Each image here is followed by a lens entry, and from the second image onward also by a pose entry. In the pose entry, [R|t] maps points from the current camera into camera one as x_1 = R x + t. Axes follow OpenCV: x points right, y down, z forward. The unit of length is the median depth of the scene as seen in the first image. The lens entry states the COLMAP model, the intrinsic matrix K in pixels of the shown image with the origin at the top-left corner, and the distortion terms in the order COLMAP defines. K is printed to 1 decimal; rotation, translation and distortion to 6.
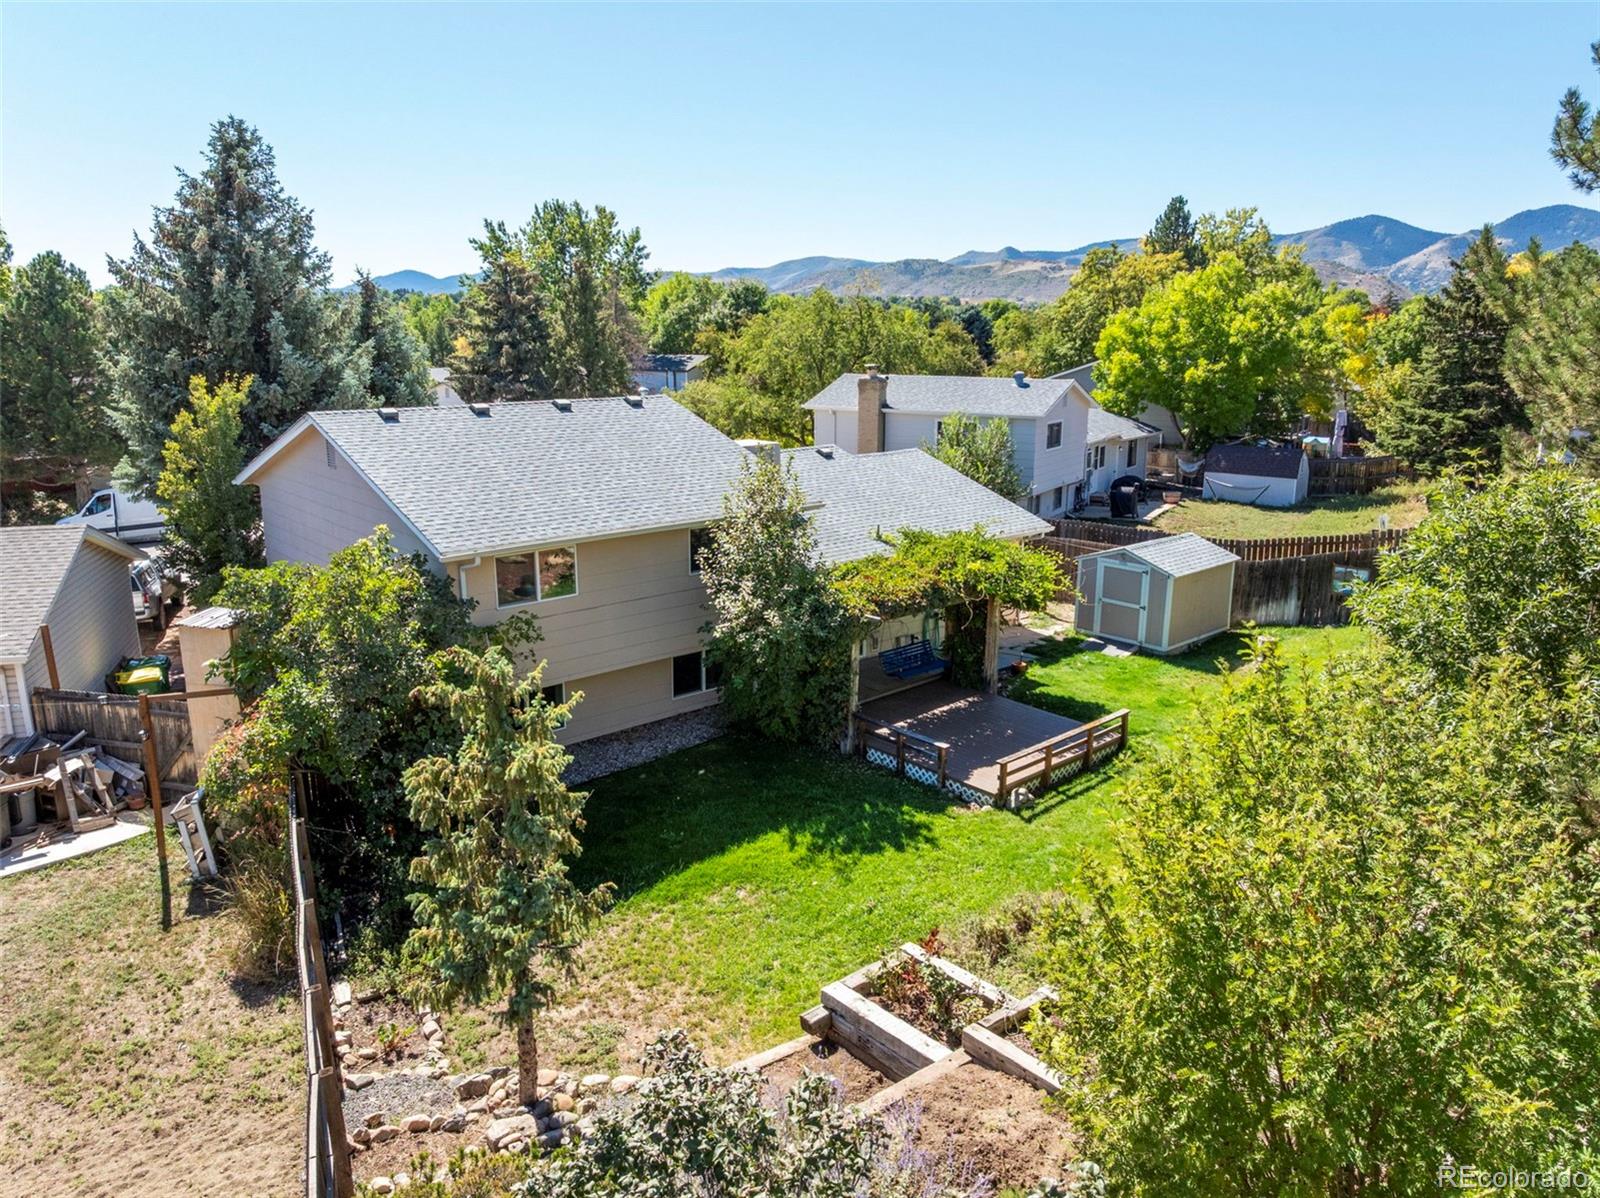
lens RADIAL K [[1138.5, 0, 805.6], [0, 1138.5, 594.4], [0, 0, 1]] dist [-0.039786, 0.003324]
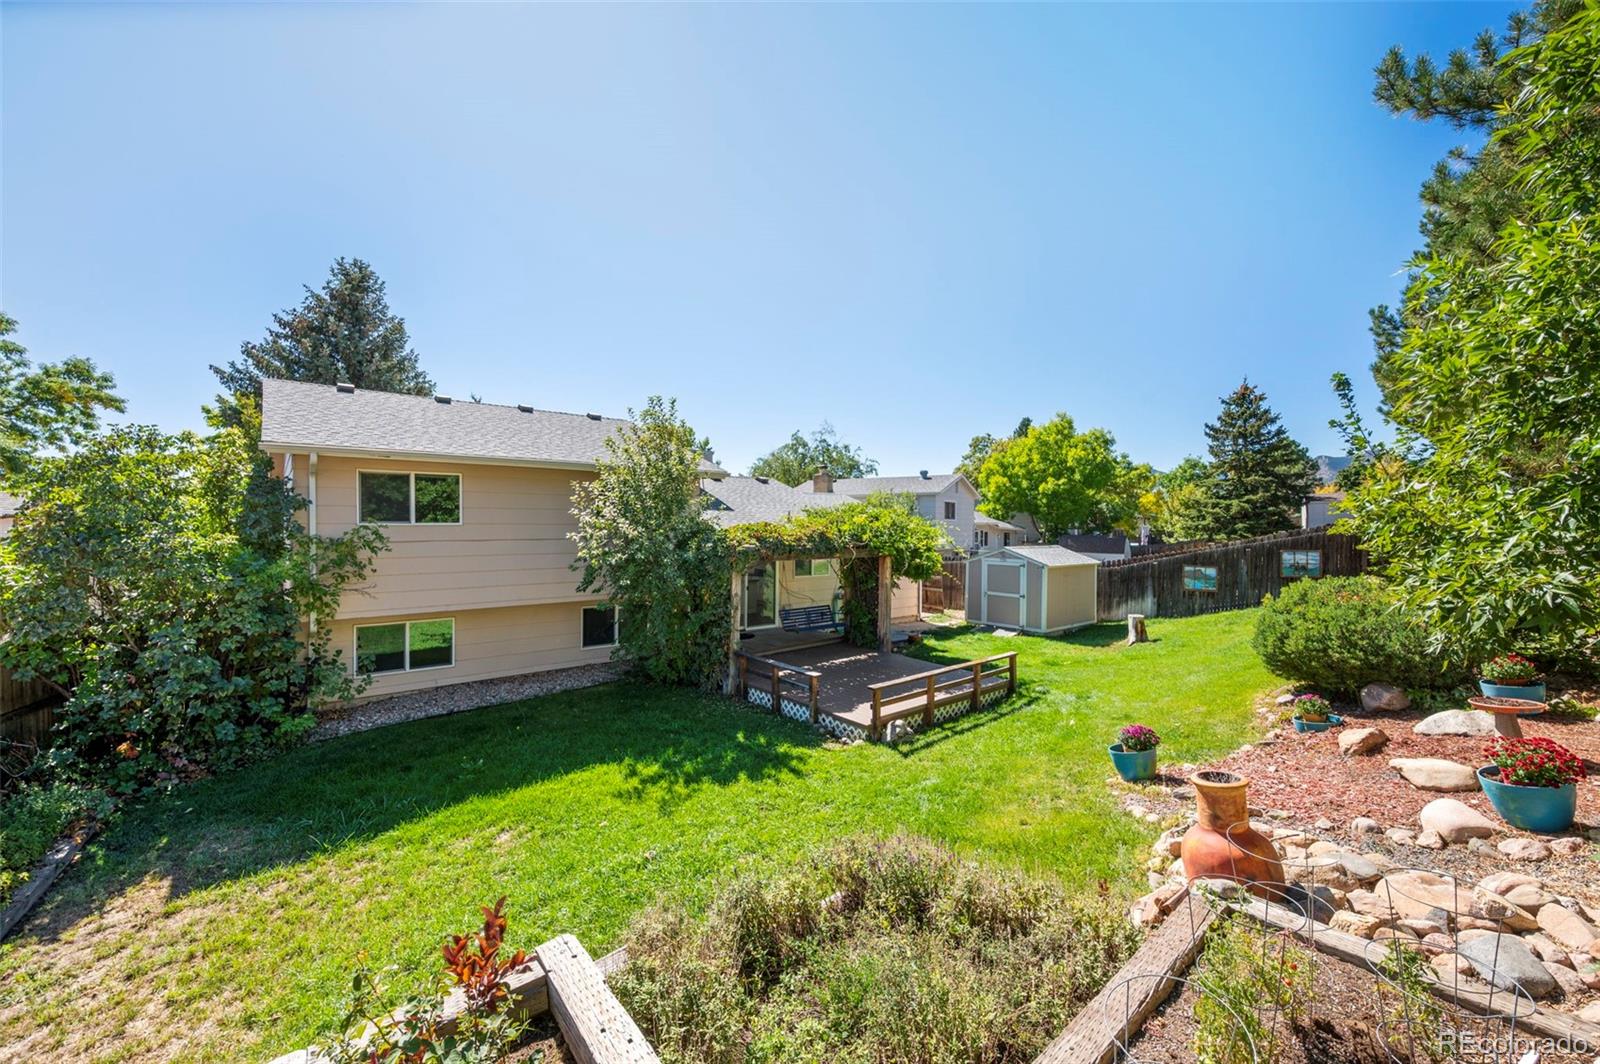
lens RADIAL K [[633.1, 0, 799.7], [0, 633.1, 536.1], [0, 0, 1]] dist [-0.001084, 0.000097]
pose [[0.999253, 0.000509, -0.038630, 0.119747], [-0.008900, 0.976052, -0.217354, 0.125846], [0.037595, 0.217536, 0.975328, 0.441305]]
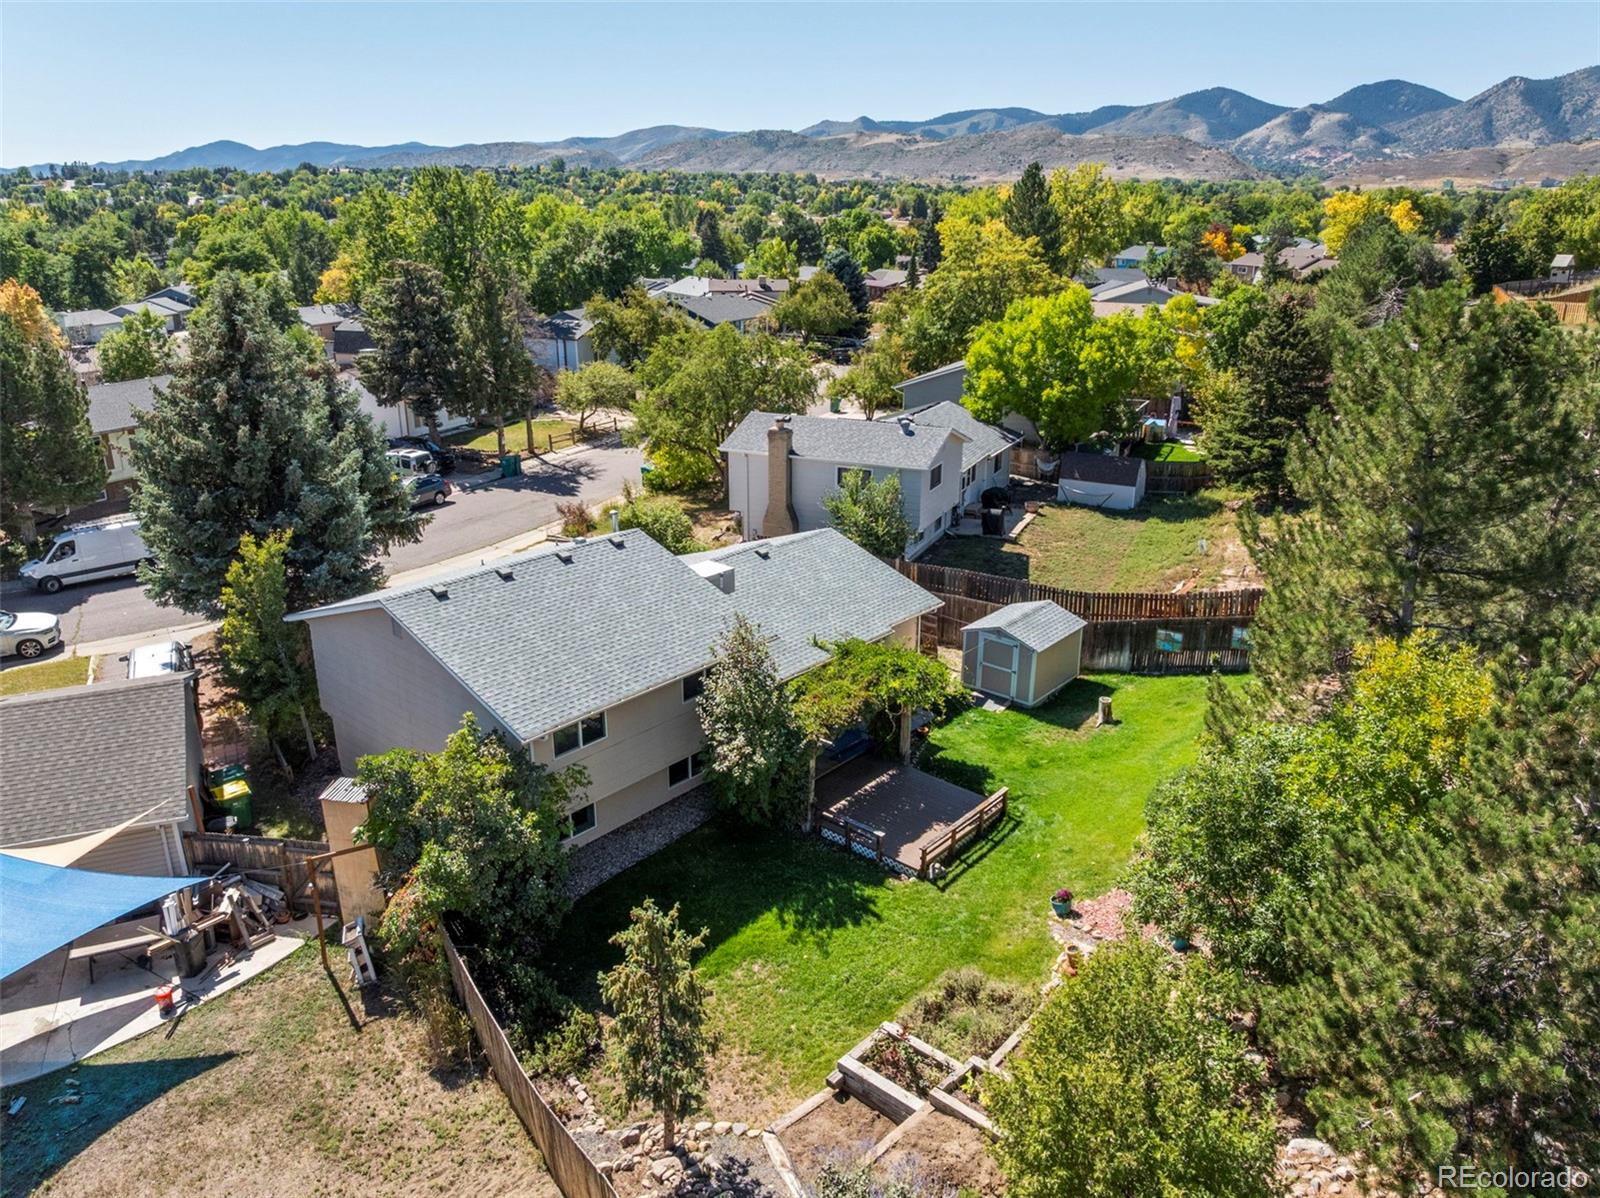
lens RADIAL K [[1138.5, 0, 806.9], [0, 1138.5, 602.3], [0, 0, 1]] dist [-0.039786, 0.003324]
pose [[0.992171, -0.041187, 0.117900, -0.113655], [0.027598, 0.993022, 0.114650, -0.292007], [-0.121800, -0.110499, 0.986385, -0.315863]]
